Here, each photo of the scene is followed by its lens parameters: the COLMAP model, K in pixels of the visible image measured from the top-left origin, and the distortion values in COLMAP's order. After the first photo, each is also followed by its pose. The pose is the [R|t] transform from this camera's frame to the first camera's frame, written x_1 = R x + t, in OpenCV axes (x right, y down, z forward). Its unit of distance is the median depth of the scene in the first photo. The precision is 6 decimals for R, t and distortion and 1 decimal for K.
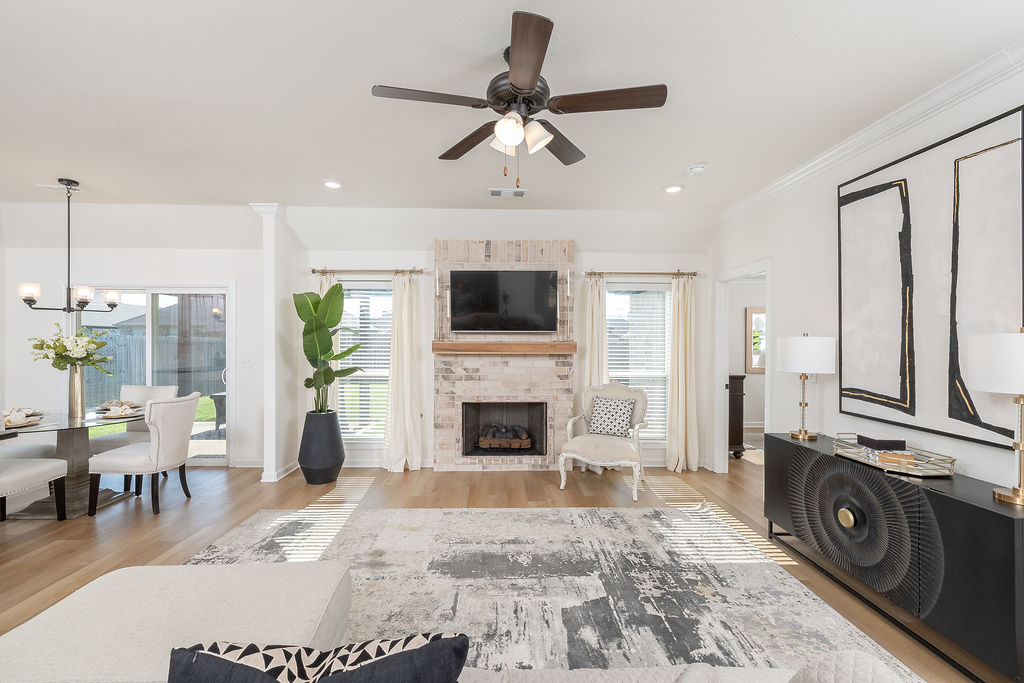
lens RADIAL K [[433.7, 0, 504.8], [0, 433.7, 342.6], [0, 0, 1]] dist [0.002573, -0.000477]
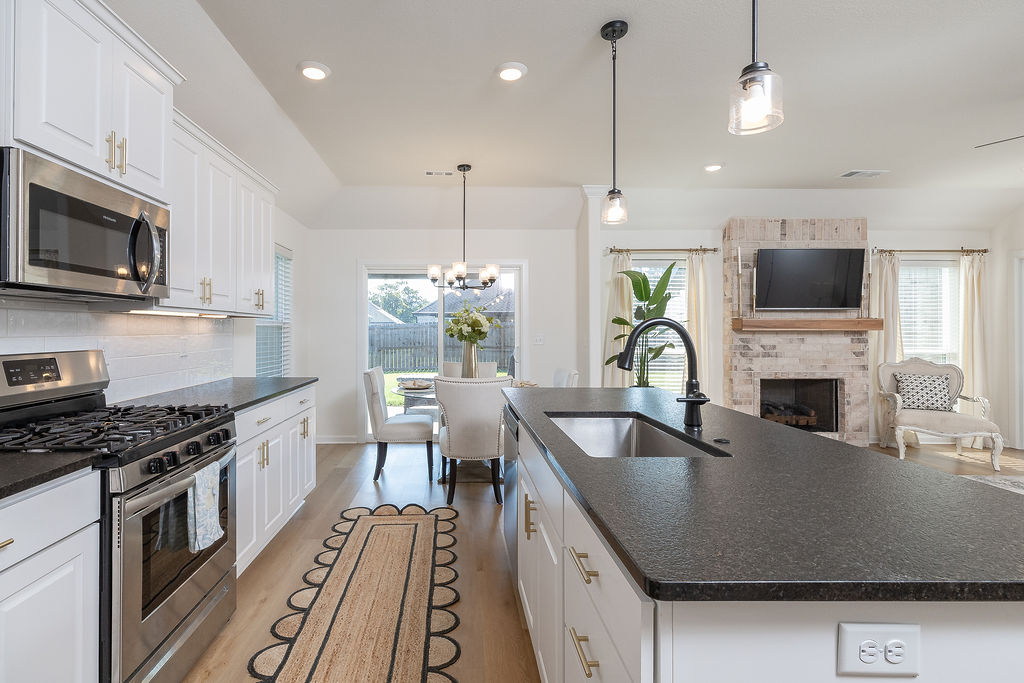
lens RADIAL K [[481.2, 0, 452.0], [0, 481.2, 327.2], [0, 0, 1]] dist [-0.003403, 0.001051]
pose [[0.999790, -0.003575, -0.020165, -0.985071], [0.003360, 0.999938, -0.010656, 0.032896], [0.020202, 0.010586, 0.999740, -0.169938]]
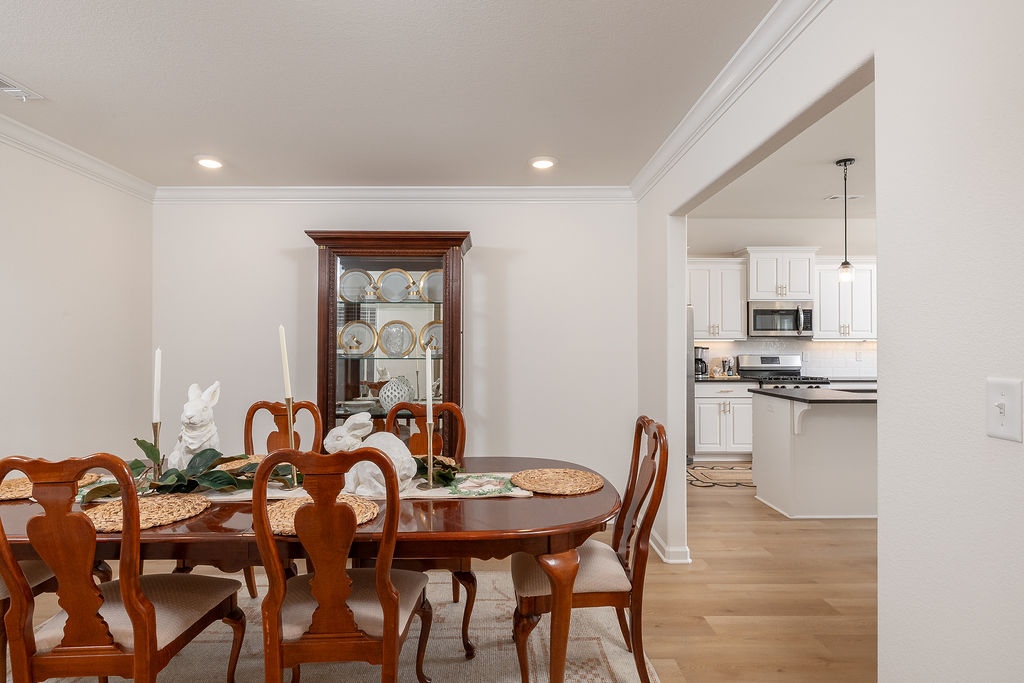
lens RADIAL K [[528.3, 0, 512.9], [0, 528.3, 337.5], [0, 0, 1]] dist [-0.004776, -0.000292]
pose [[-0.014786, -0.014655, -0.999783, 0.316691], [-0.002598, 0.999890, -0.014618, 0.023265], [0.999887, 0.002381, -0.014822, -0.512104]]
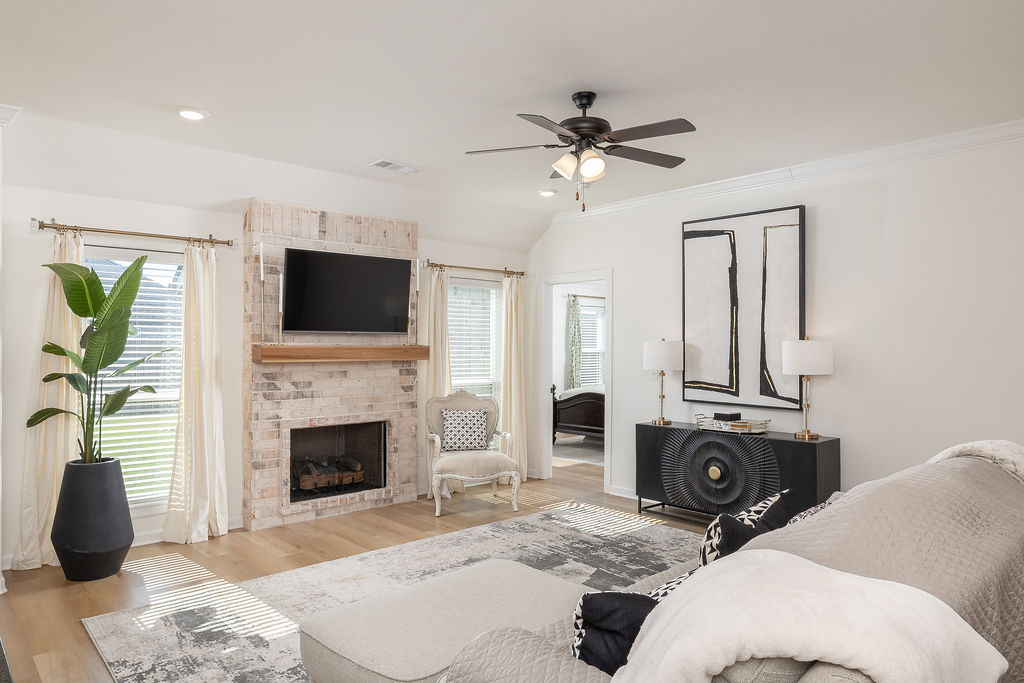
lens RADIAL K [[671.9, 0, 513.0], [0, 671.9, 342.4], [0, 0, 1]] dist [-0.000015, -0.003301]
pose [[0.752831, 0.000547, 0.658214, -0.693217], [0.002504, 0.999990, -0.003695, -0.003058], [-0.658209, 0.004430, 0.752822, -0.116781]]
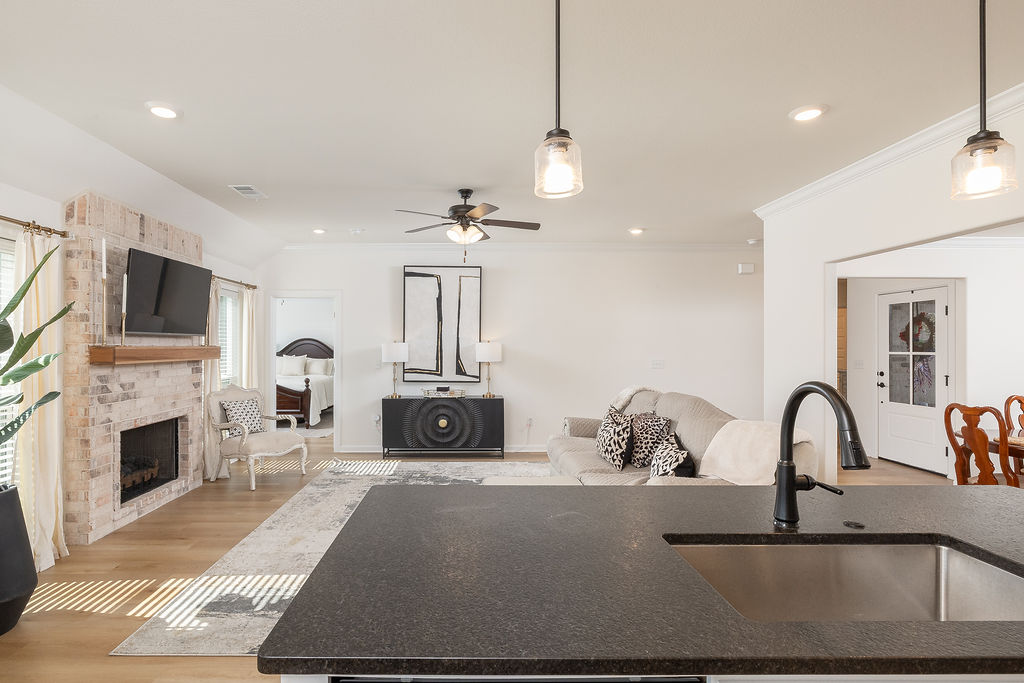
lens RADIAL K [[499.1, 0, 480.7], [0, 499.1, 344.9], [0, 0, 1]] dist [0.000108, 0.001086]
pose [[0.005199, -0.003292, 0.999981, -1.137433], [0.002521, 0.999991, 0.003279, -0.008035], [-0.999983, 0.002504, 0.005207, 0.497120]]
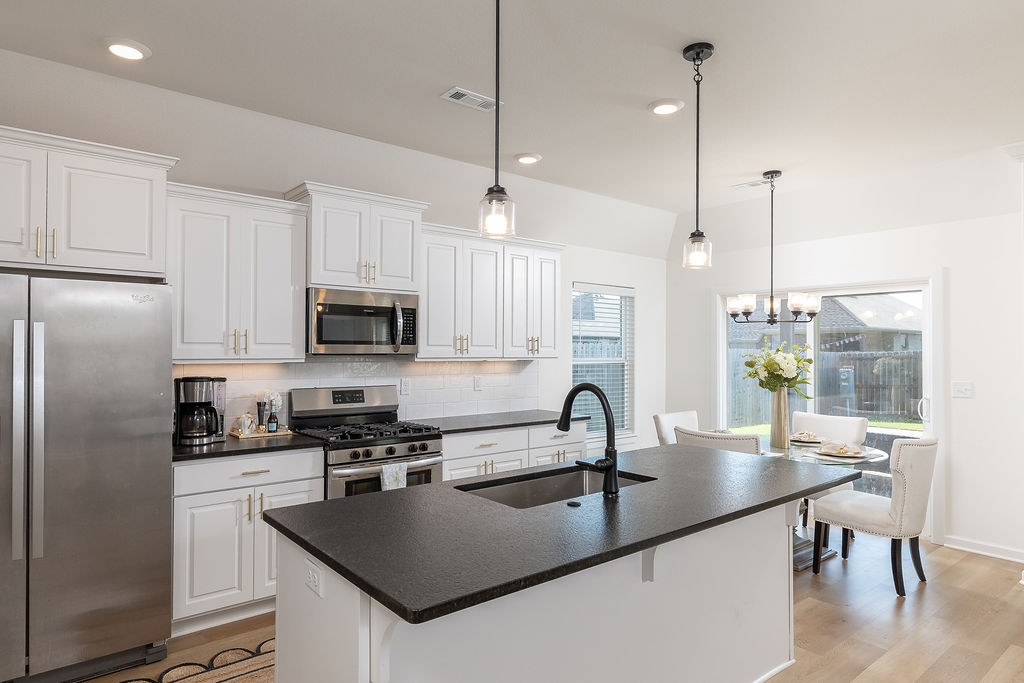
lens RADIAL K [[598.9, 0, 505.1], [0, 598.9, 345.8], [0, 0, 1]] dist [0.011572, -0.000475]
pose [[0.611828, -0.008360, -0.790947, -0.376782], [-0.004684, 0.999888, -0.014192, -0.008133], [0.790977, 0.012388, 0.611721, -0.143644]]
